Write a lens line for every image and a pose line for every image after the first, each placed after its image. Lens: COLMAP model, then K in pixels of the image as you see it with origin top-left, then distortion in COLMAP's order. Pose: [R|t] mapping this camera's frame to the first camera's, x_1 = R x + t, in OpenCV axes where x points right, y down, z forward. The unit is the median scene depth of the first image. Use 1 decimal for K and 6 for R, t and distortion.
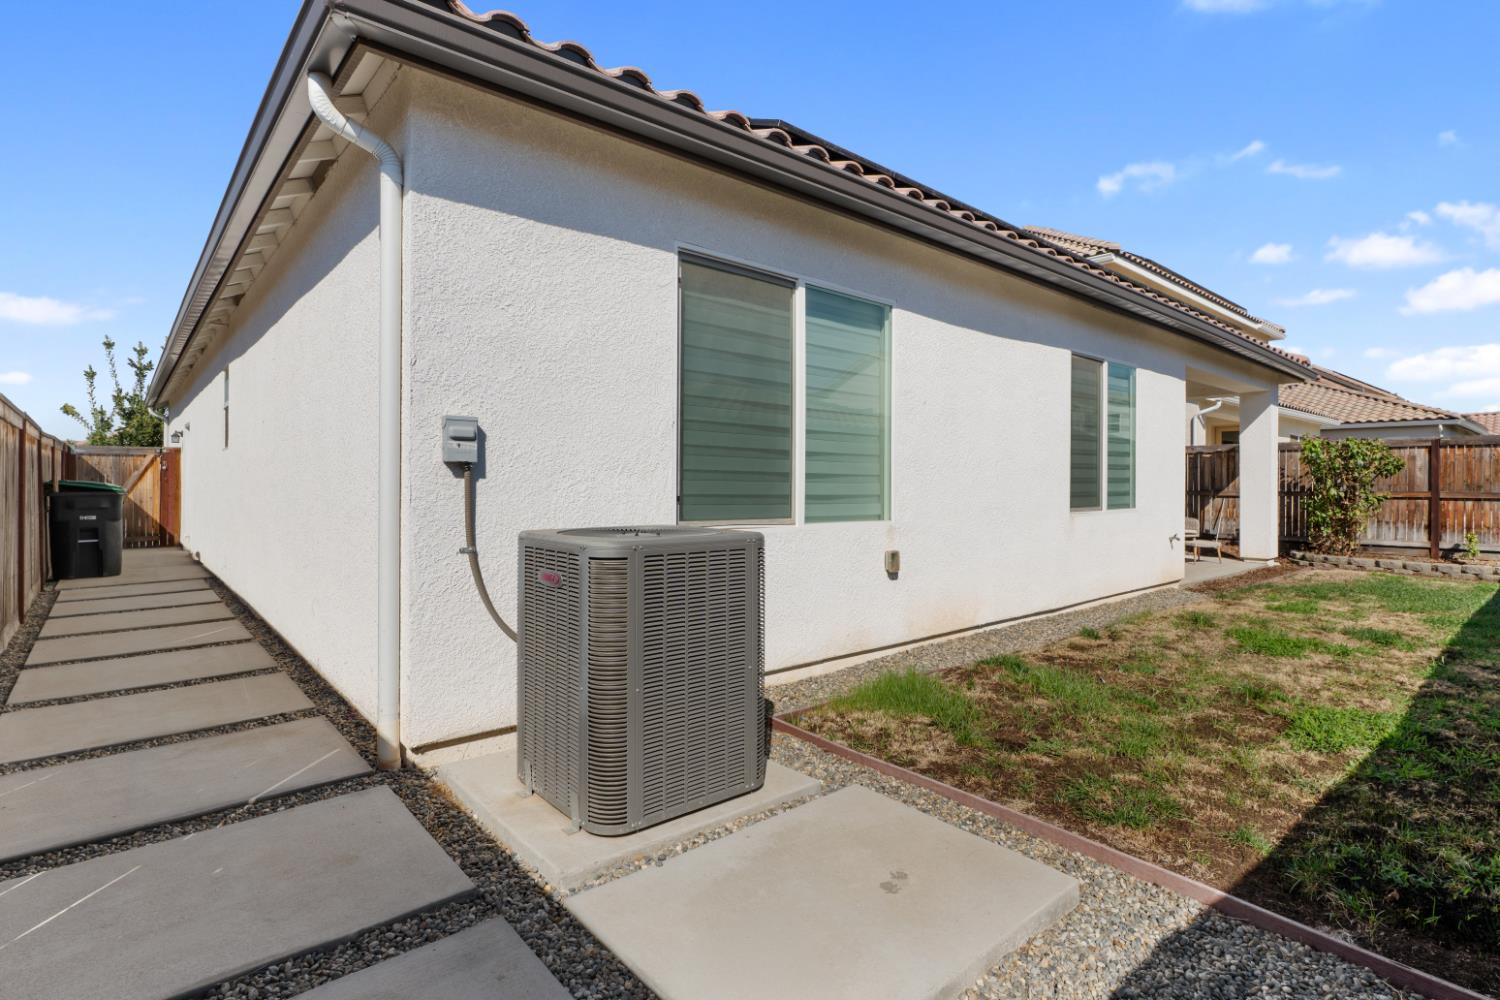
lens RADIAL K [[687.4, 0, 748.8], [0, 687.4, 492.2], [0, 0, 1]] dist [-0.012001, -0.000120]
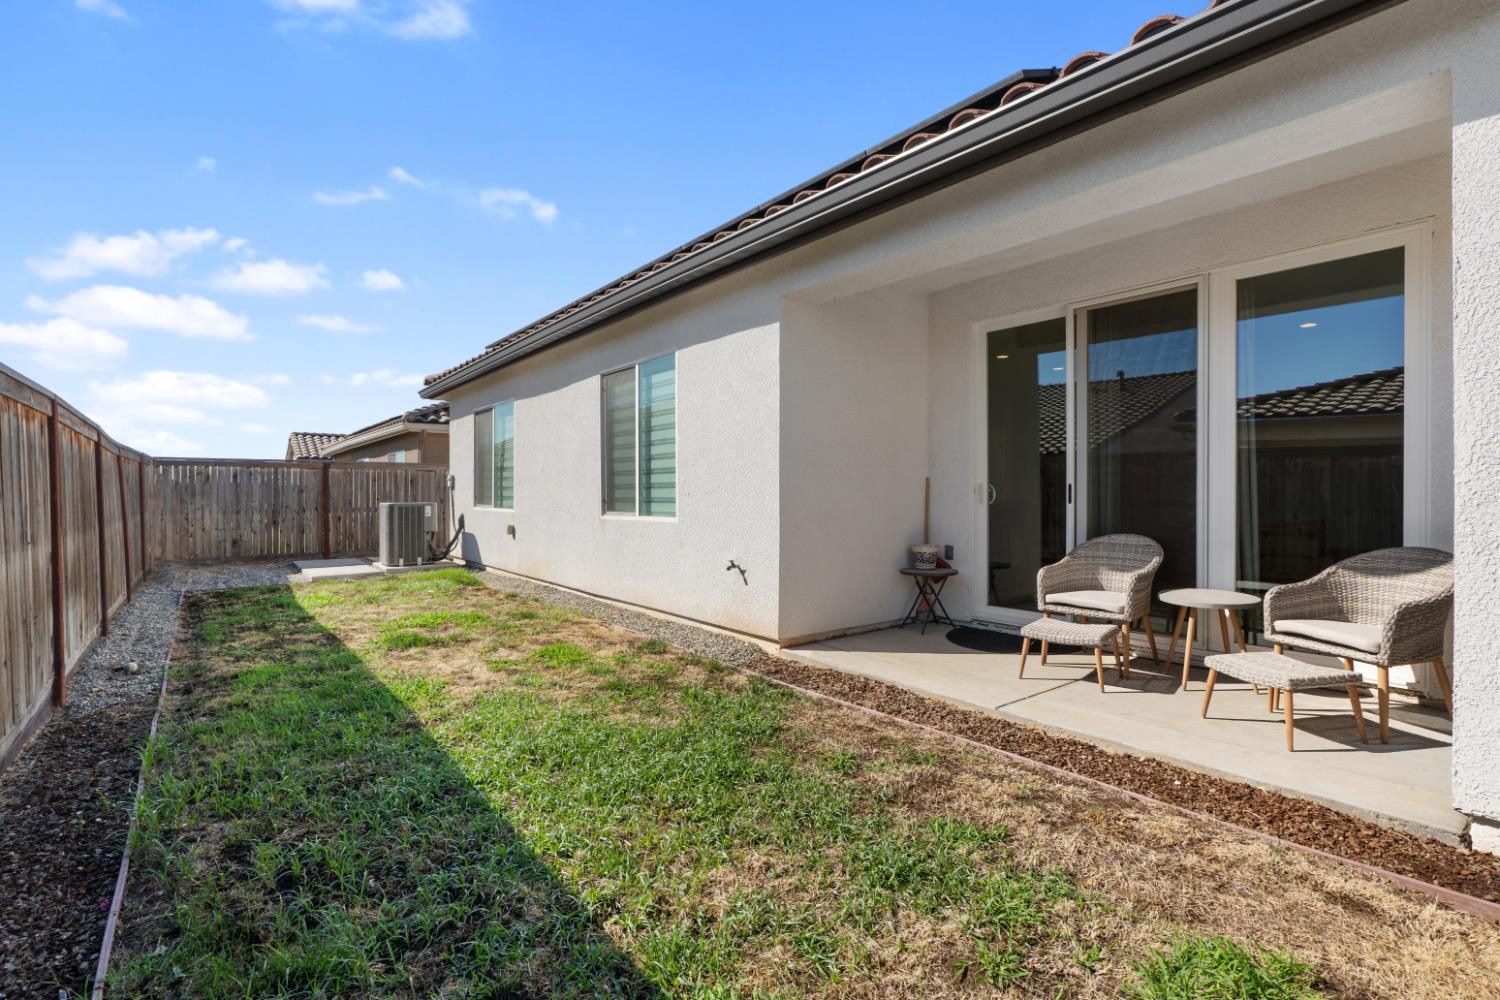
lens RADIAL K [[687.4, 0, 748.8], [0, 687.4, 492.2], [0, 0, 1]] dist [-0.012001, -0.000120]
pose [[-0.021294, 0.007001, -0.999749, 1.529246], [0.004984, 0.999964, 0.006897, -0.015109], [0.999761, -0.004836, -0.021328, 1.189961]]
